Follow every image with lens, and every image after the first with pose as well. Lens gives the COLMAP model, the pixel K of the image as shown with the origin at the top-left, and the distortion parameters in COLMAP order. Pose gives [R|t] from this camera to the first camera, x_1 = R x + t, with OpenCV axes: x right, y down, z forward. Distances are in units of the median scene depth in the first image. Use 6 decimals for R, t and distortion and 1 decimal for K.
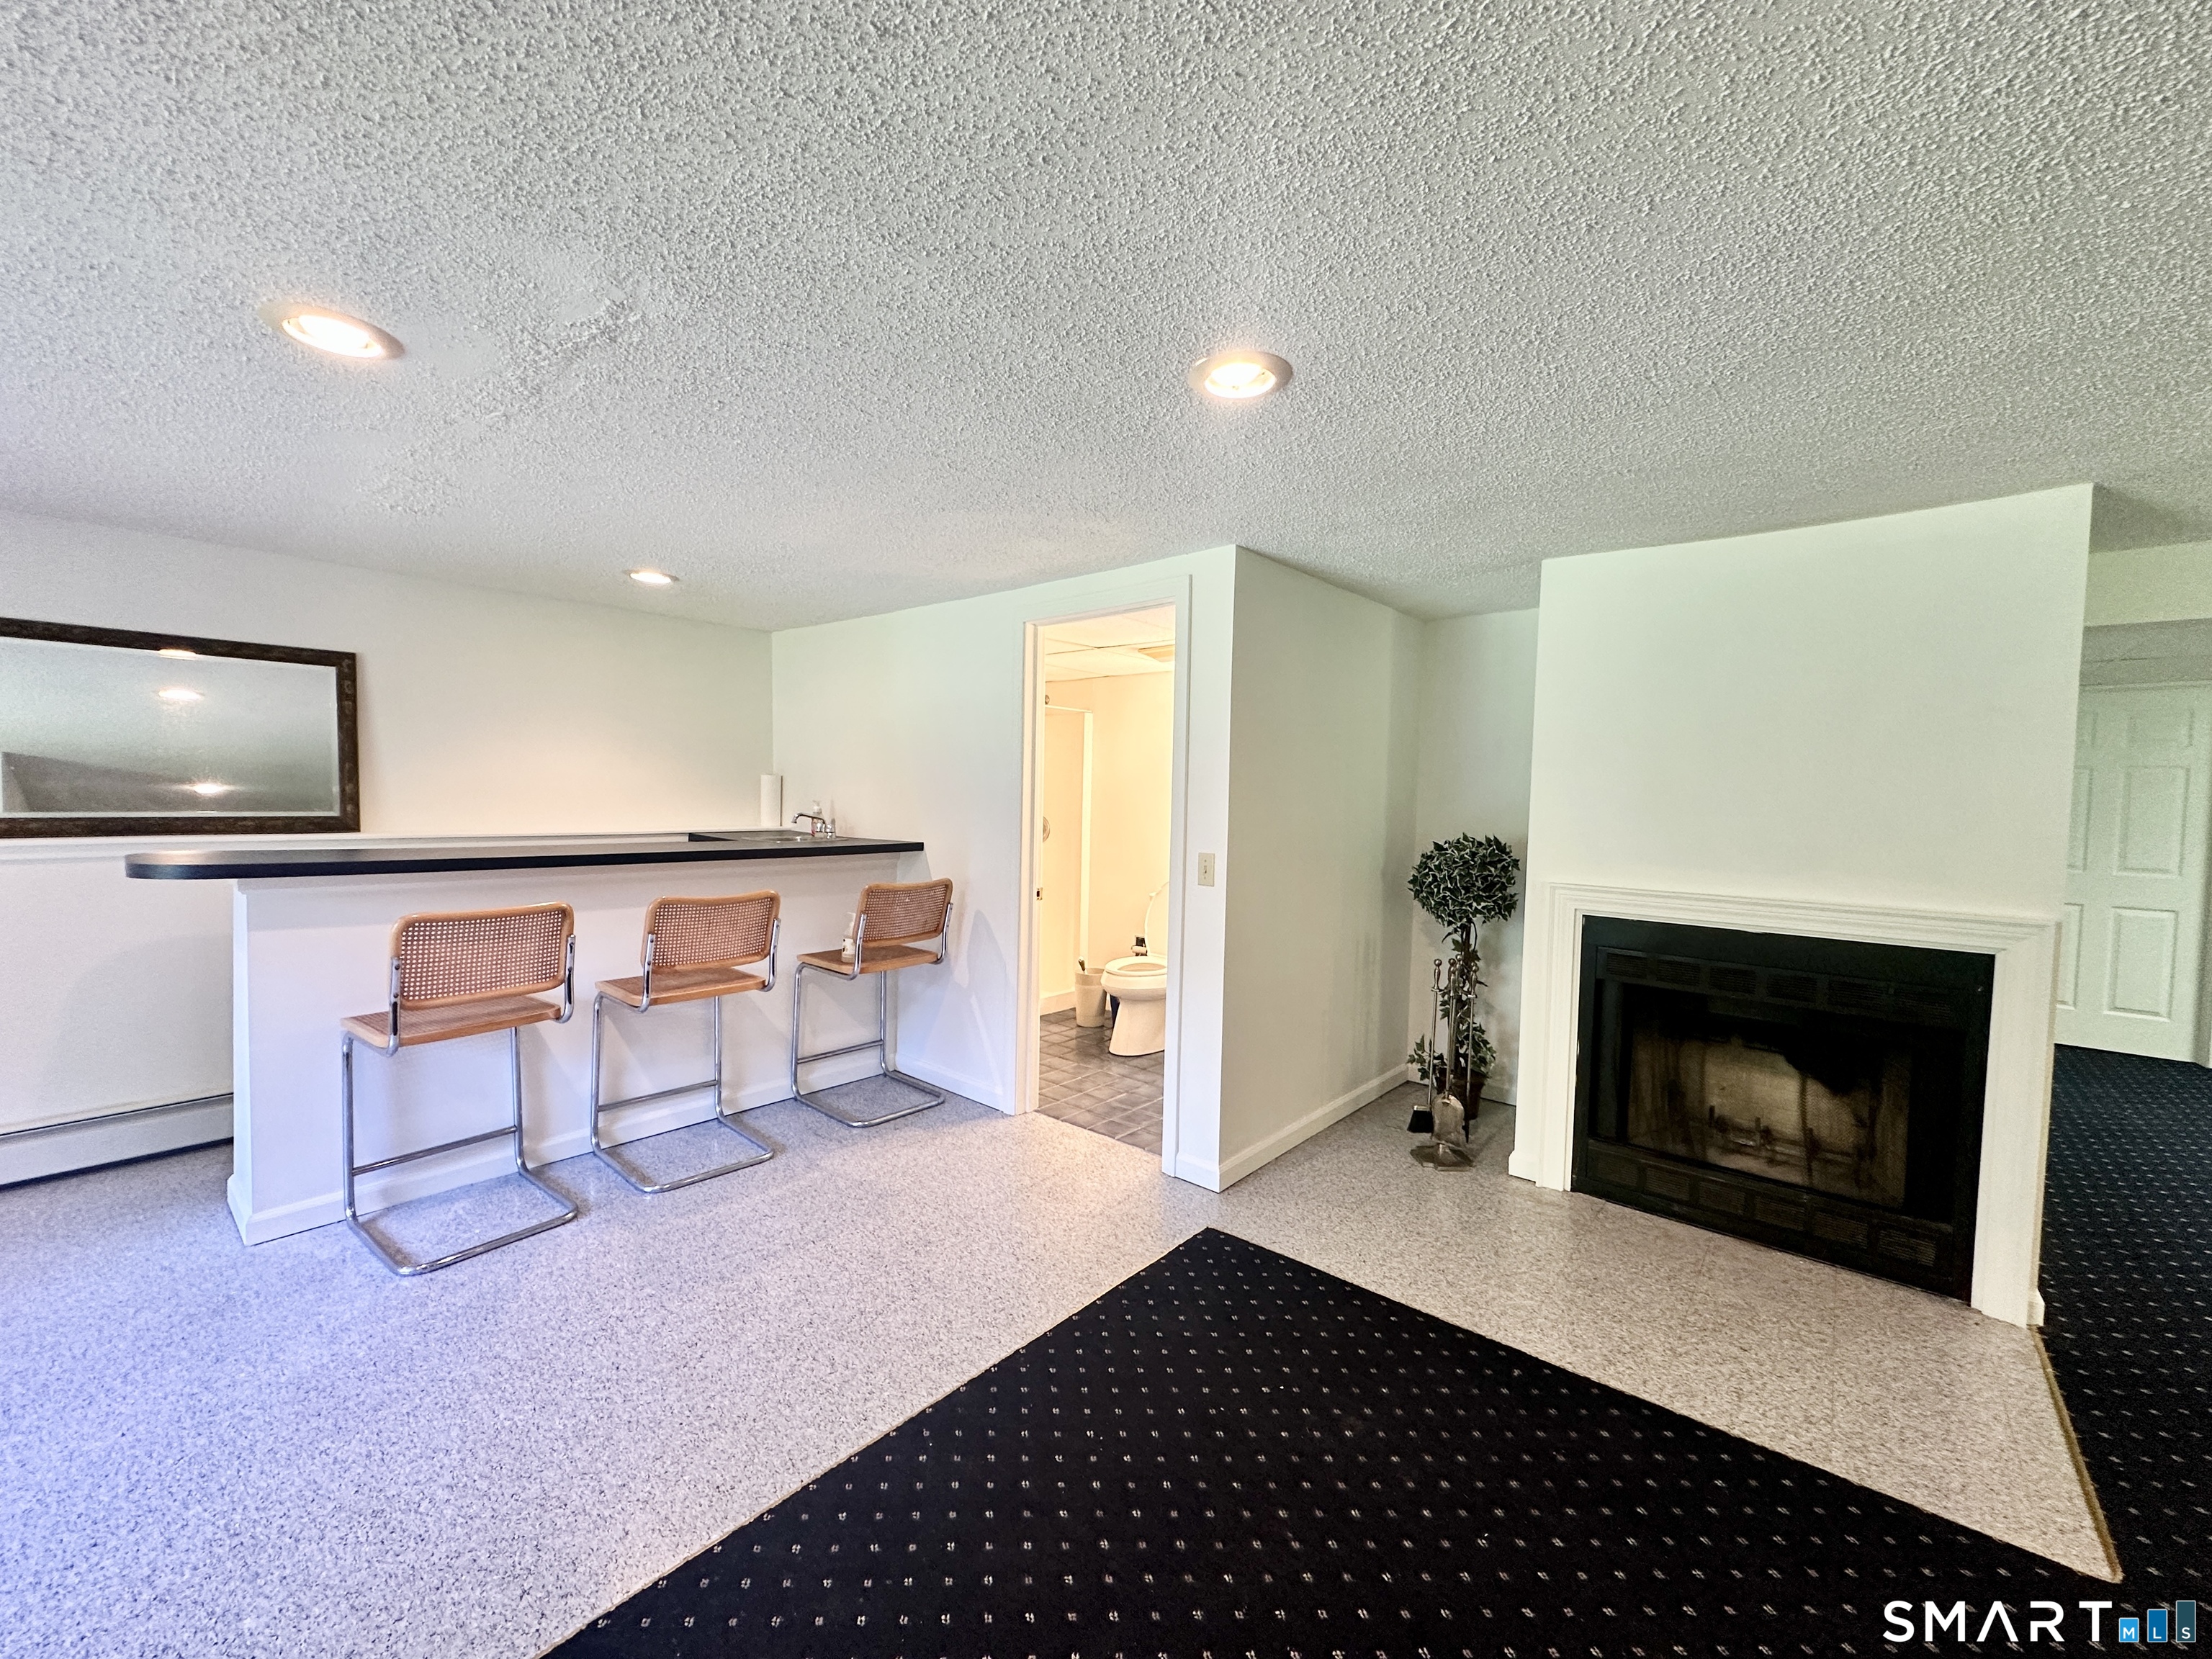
lens RADIAL K [[881.1, 0, 1115.1], [0, 881.1, 824.8], [0, 0, 1]] dist [-0.002773, 0.000911]
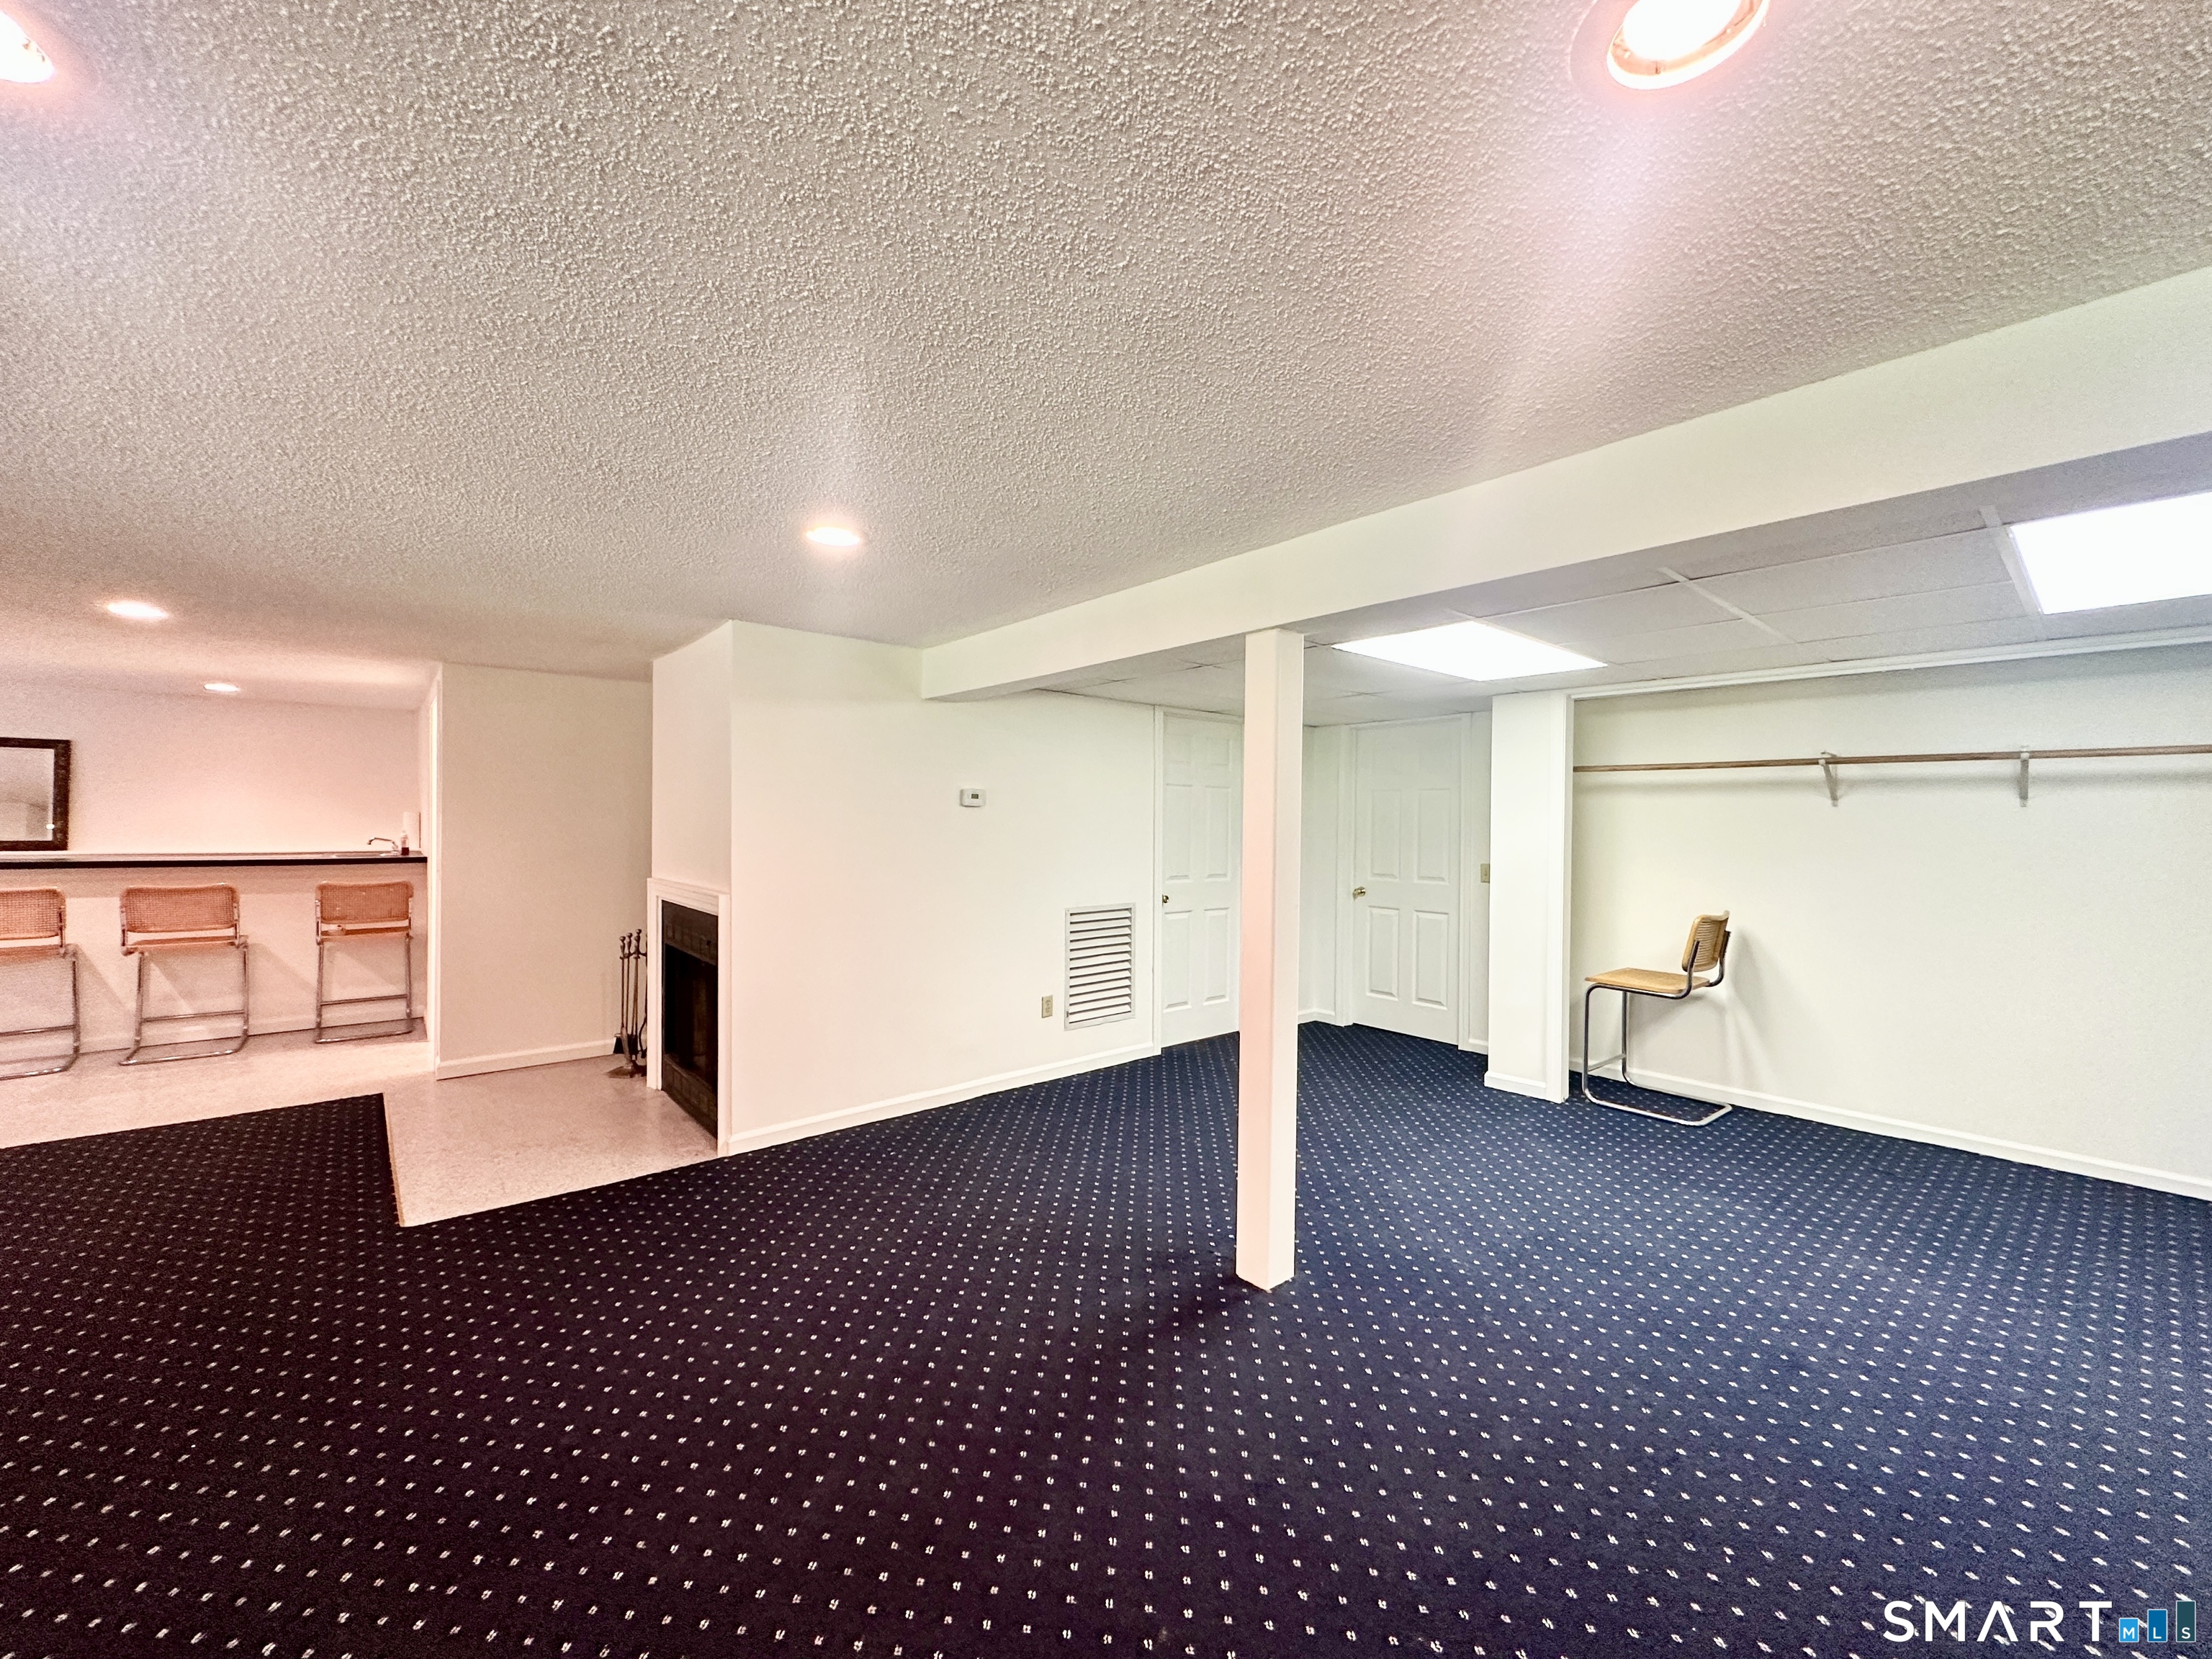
lens RADIAL K [[881.1, 0, 1107.6], [0, 881.1, 805.7], [0, 0, 1]] dist [-0.002773, 0.000911]
pose [[0.988360, -0.012866, -0.151589, 1.502173], [0.004330, 0.998393, -0.056509, 0.031036], [0.152073, 0.055195, 0.986827, -0.361501]]
